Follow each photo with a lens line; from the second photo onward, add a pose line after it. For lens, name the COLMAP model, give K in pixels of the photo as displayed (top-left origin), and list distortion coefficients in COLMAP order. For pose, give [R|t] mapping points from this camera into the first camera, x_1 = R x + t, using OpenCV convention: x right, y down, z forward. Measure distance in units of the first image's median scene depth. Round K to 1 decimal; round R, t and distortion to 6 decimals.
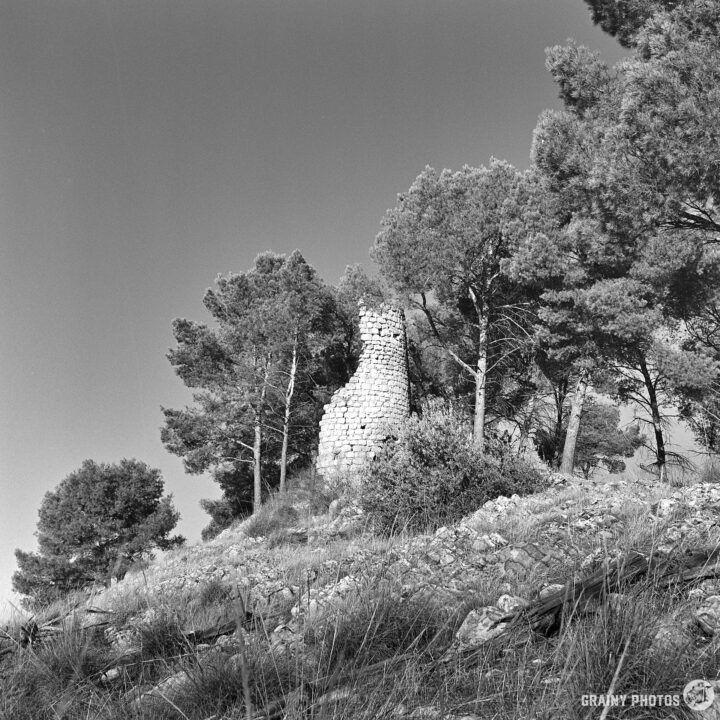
lens RADIAL K [[1042.0, 0, 360.0], [0, 1042.0, 360.0], [0, 0, 1]] dist [-0.000752, -0.105558]
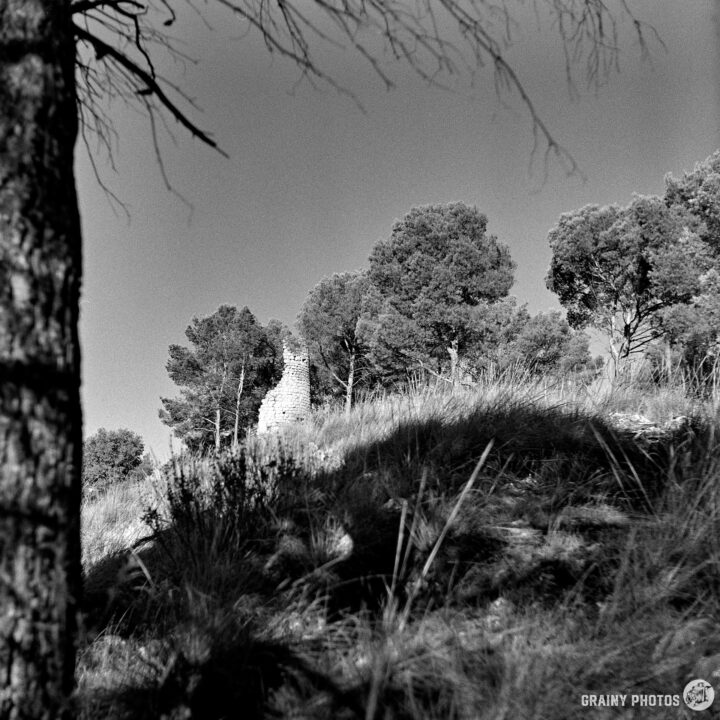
lens RADIAL K [[1042.0, 0, 360.0], [0, 1042.0, 360.0], [0, 0, 1]] dist [-0.000752, -0.105558]
pose [[0.994138, 0.031577, 0.103404, -0.052256], [-0.033378, 0.999319, 0.015726, -0.054896], [-0.102837, -0.019085, 0.994515, -0.743045]]
